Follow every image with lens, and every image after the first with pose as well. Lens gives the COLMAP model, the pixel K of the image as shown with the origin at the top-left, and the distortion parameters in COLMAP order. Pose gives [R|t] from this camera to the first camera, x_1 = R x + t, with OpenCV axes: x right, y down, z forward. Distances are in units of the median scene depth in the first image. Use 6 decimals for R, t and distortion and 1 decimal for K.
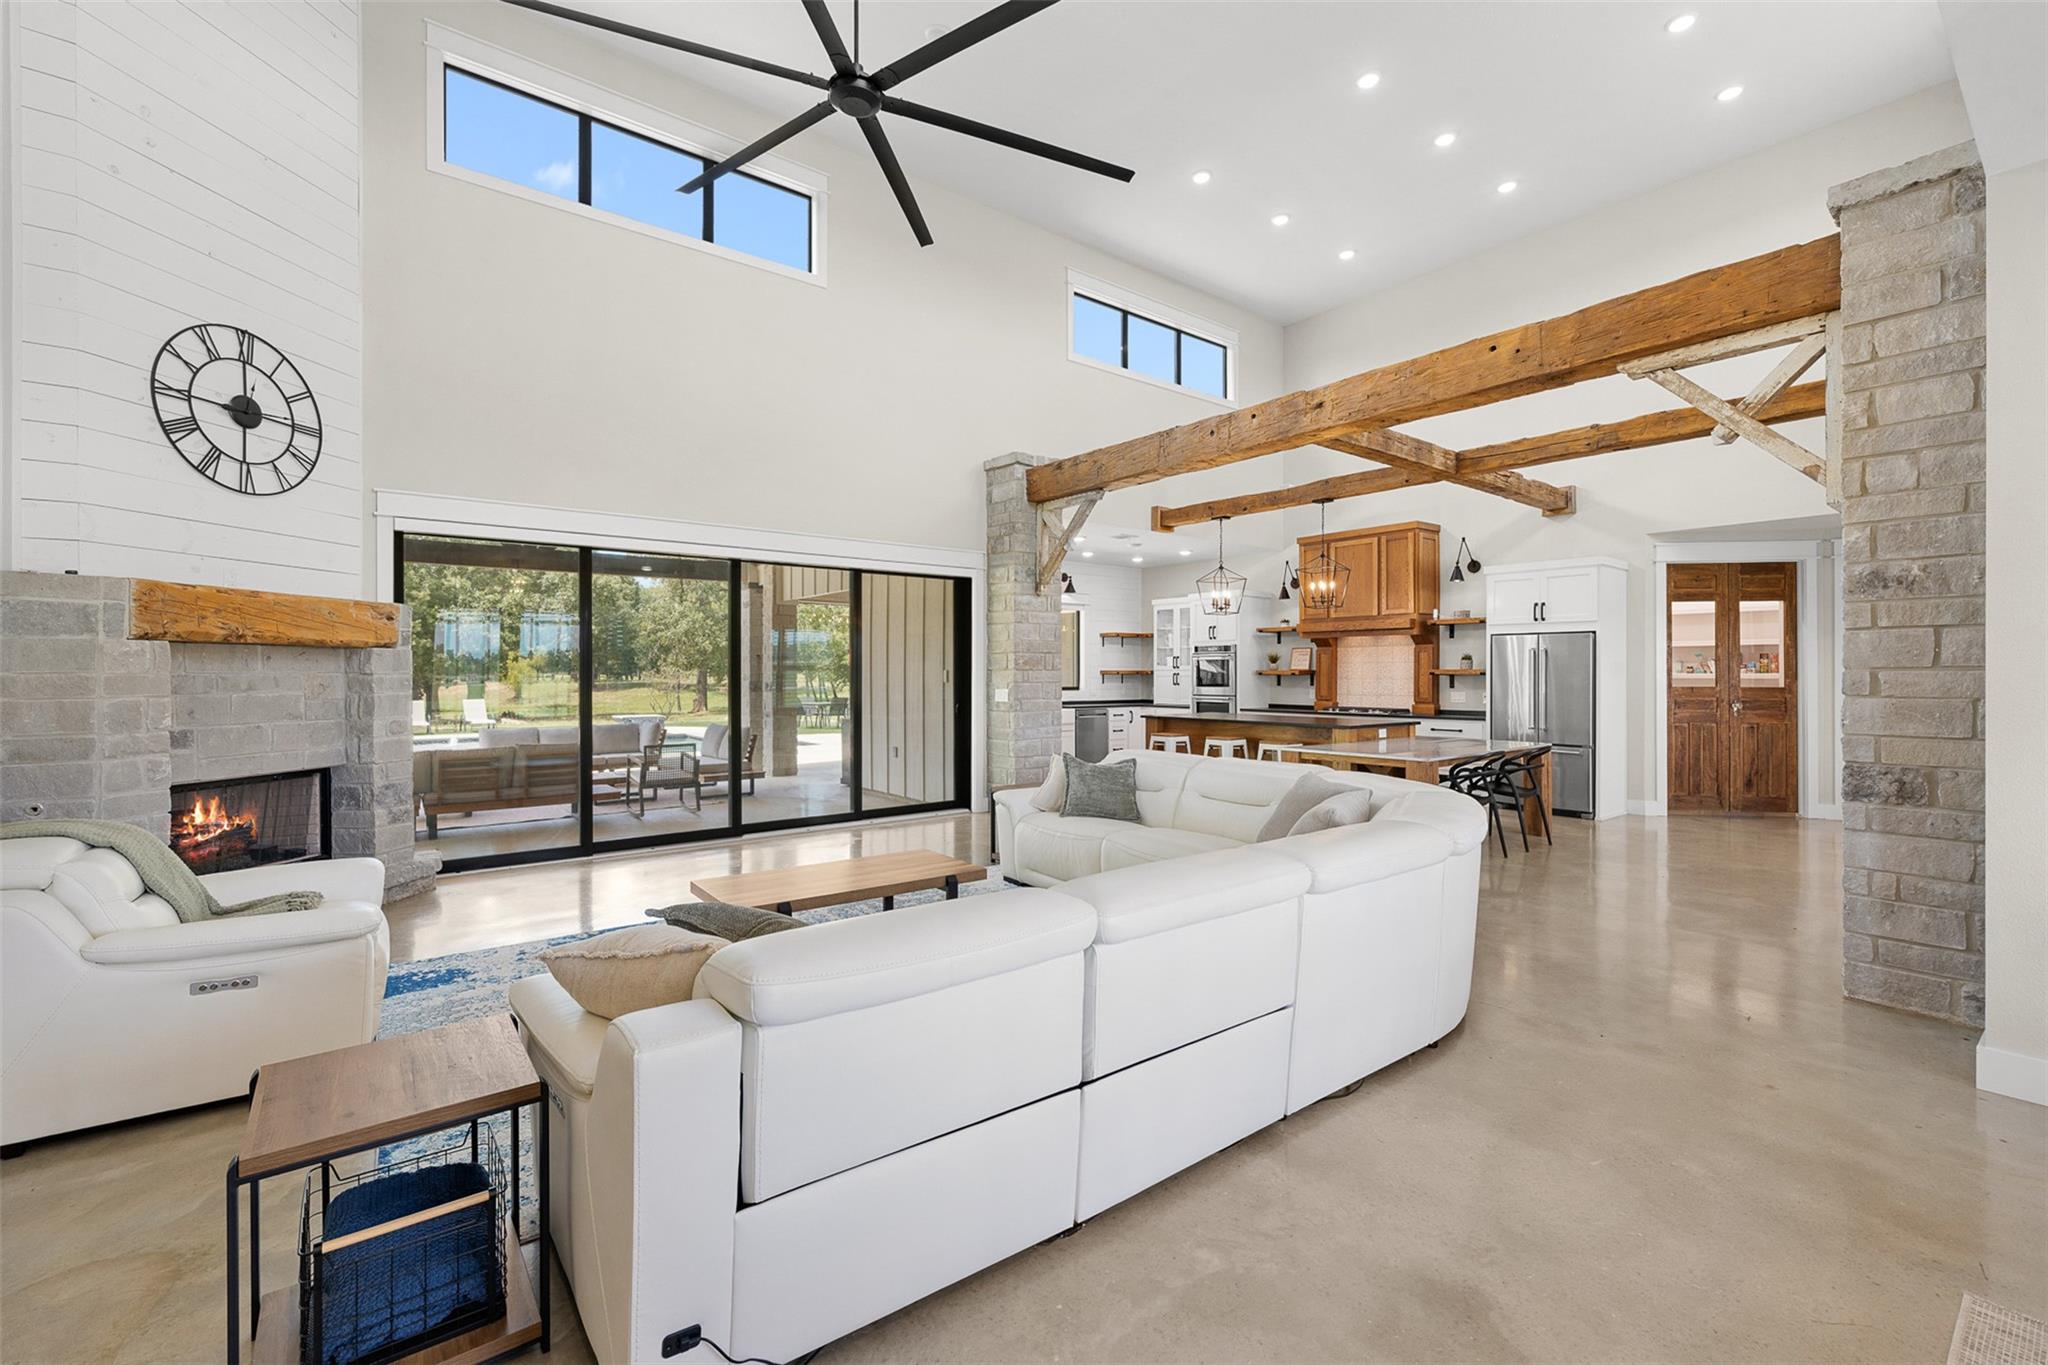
lens RADIAL K [[874.2, 0, 1017.4], [0, 874.2, 668.0], [0, 0, 1]] dist [-0.000154, 0.000381]
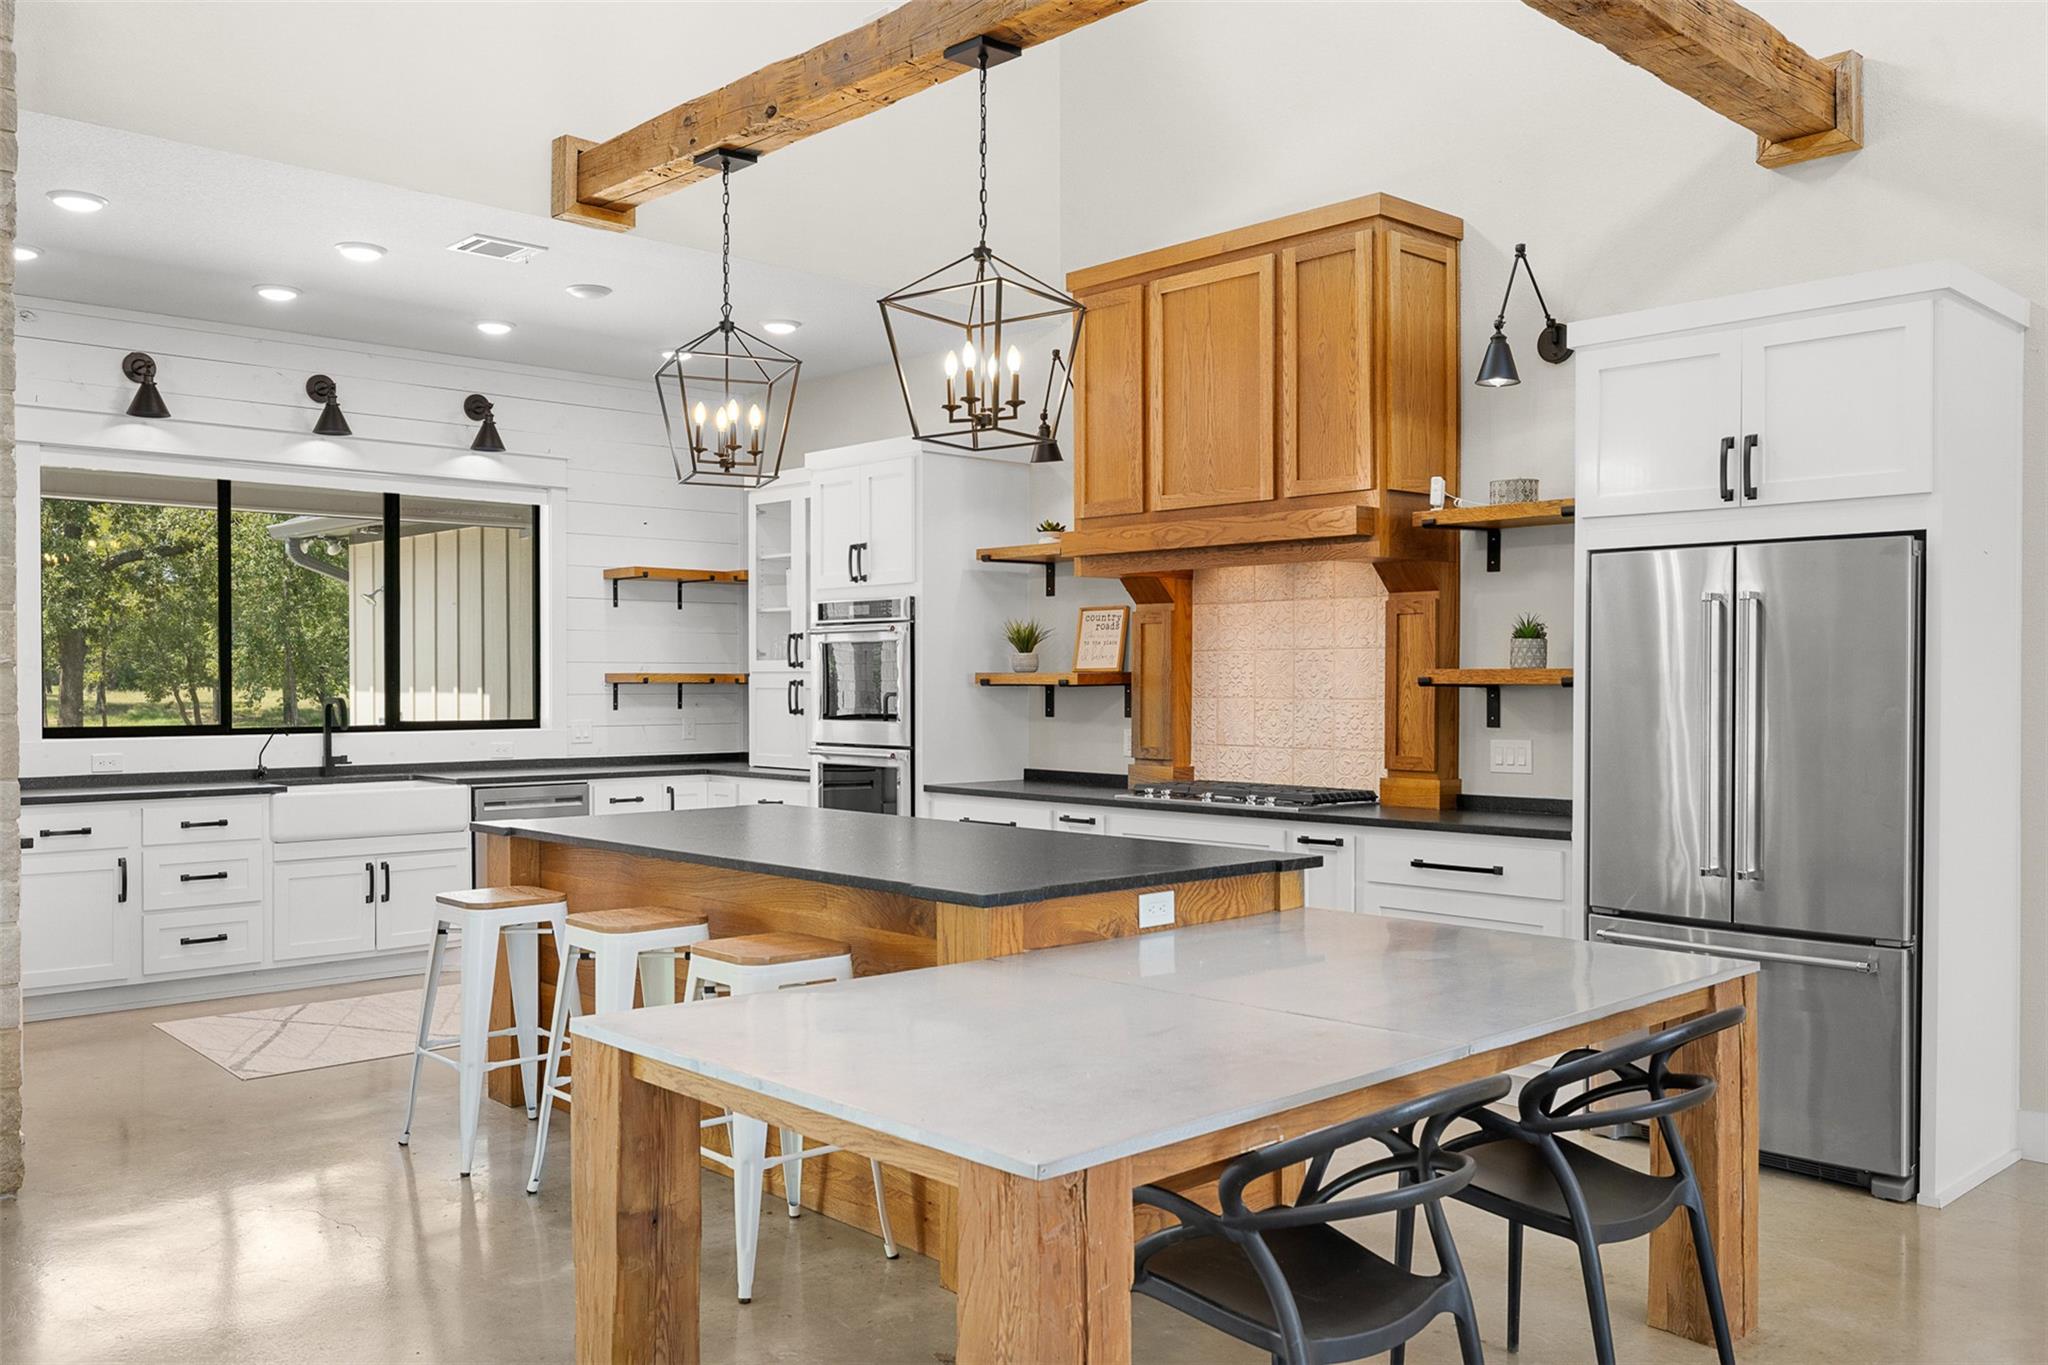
lens RADIAL K [[1646.9, 0, 1024.0], [0, 1646.9, 682.5], [0, 0, 1]] dist [0.003851, 0.002642]
pose [[0.995737, -0.000382, 0.092236, 0.330695], [-0.000269, 0.999975, 0.007040, 0.002873], [-0.092236, -0.007035, 0.995712, 0.508457]]
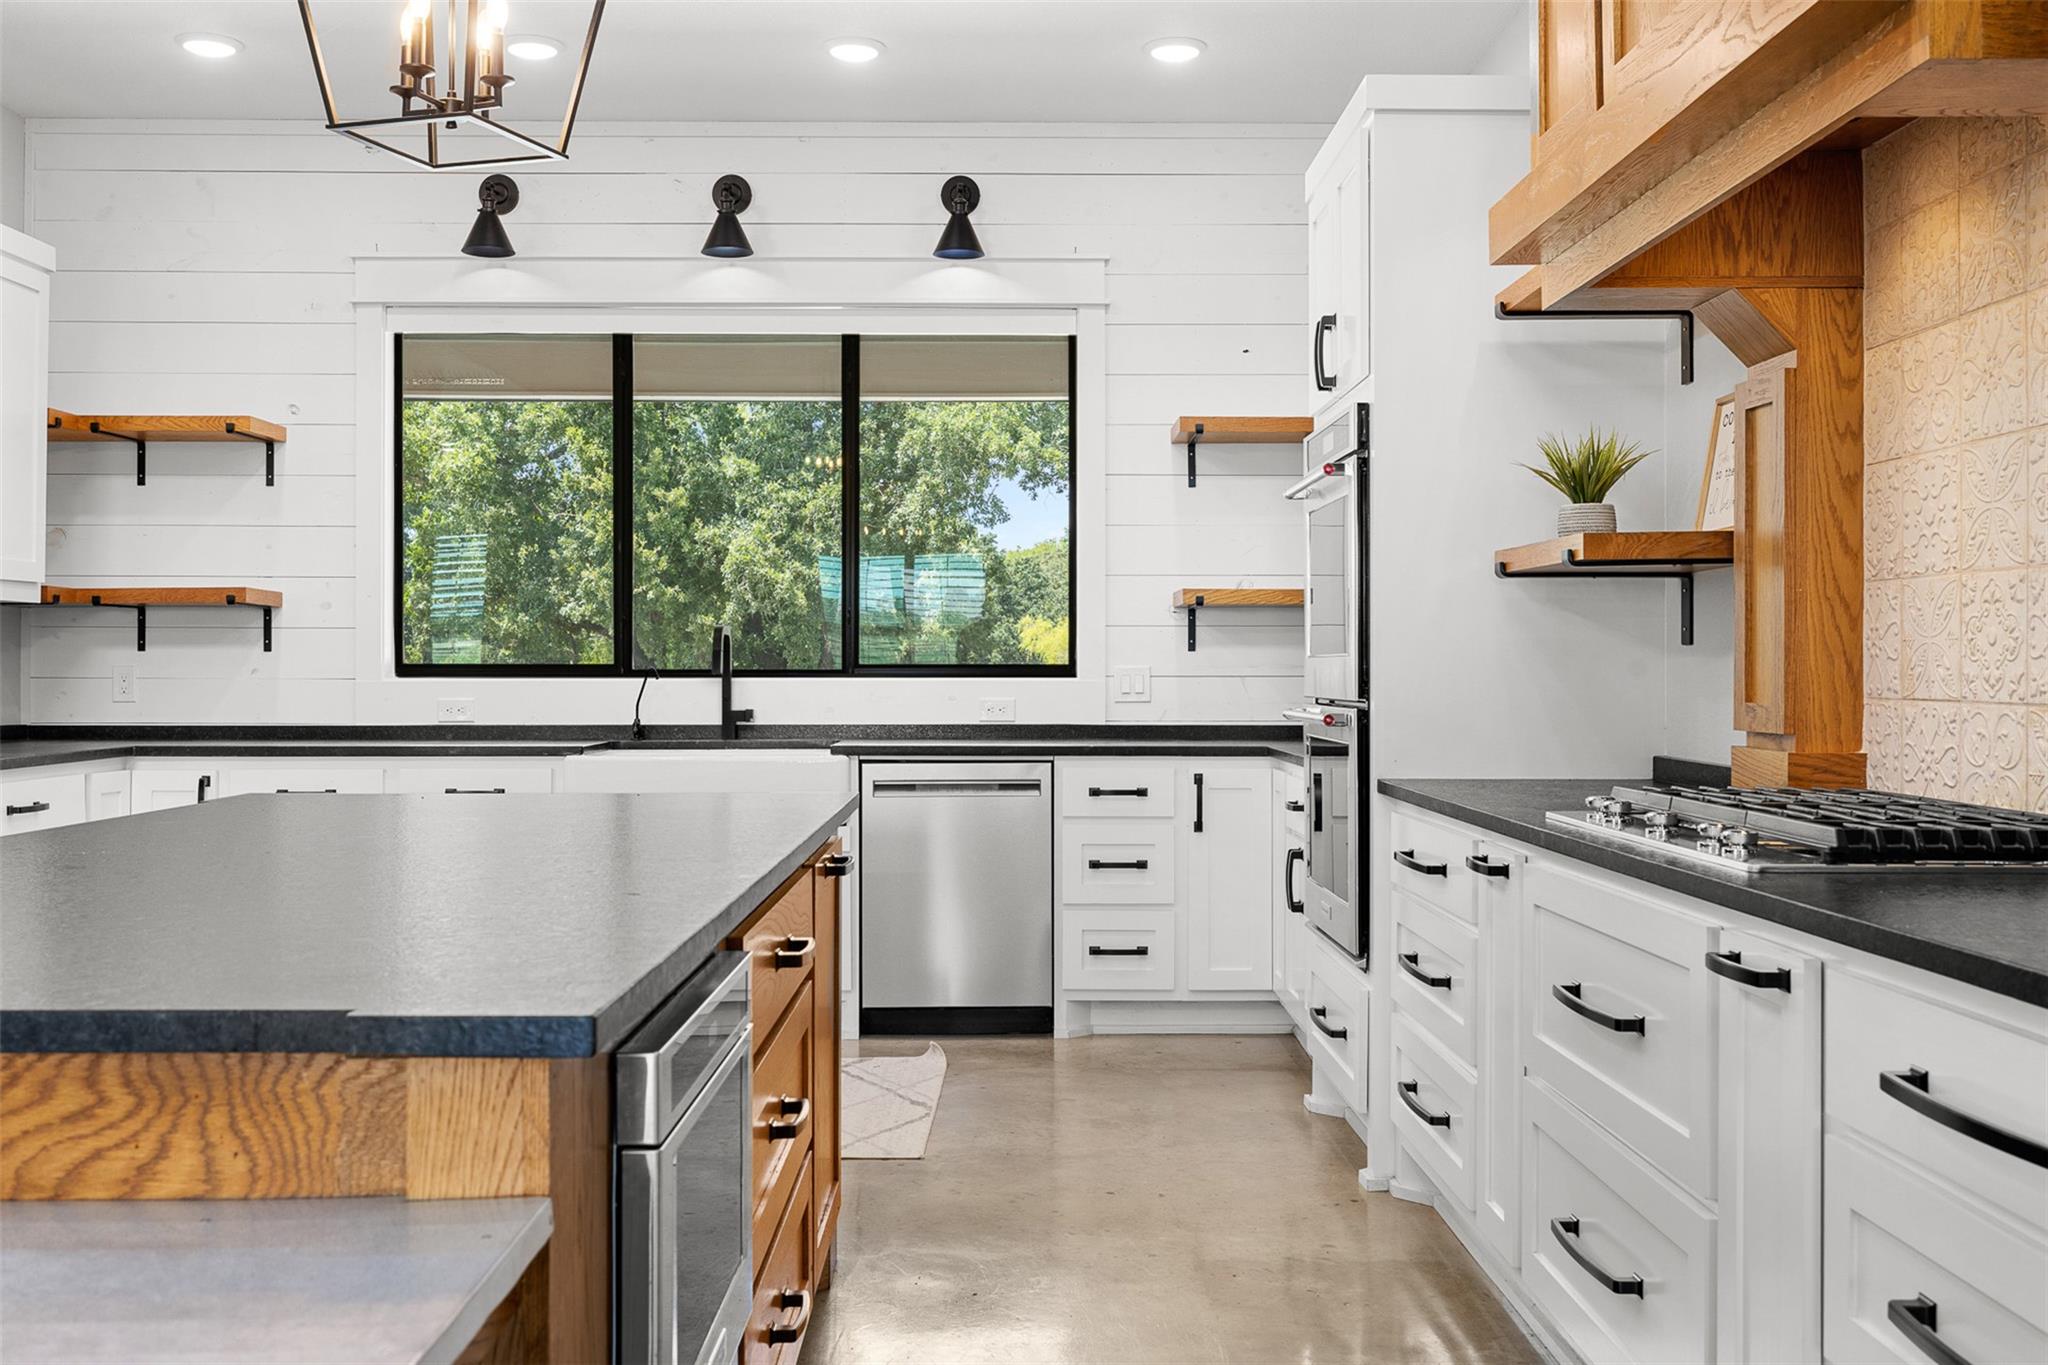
lens RADIAL K [[2004.0, 0, 1024.0], [0, 2004.0, 682.5], [0, 0, 1]] dist [-0.006888, -0.006545]
pose [[0.797868, 0.003471, -0.602823, 0.611977], [0.004614, 0.999919, 0.011864, 0.032194], [0.602815, -0.012248, 0.797787, 0.918743]]
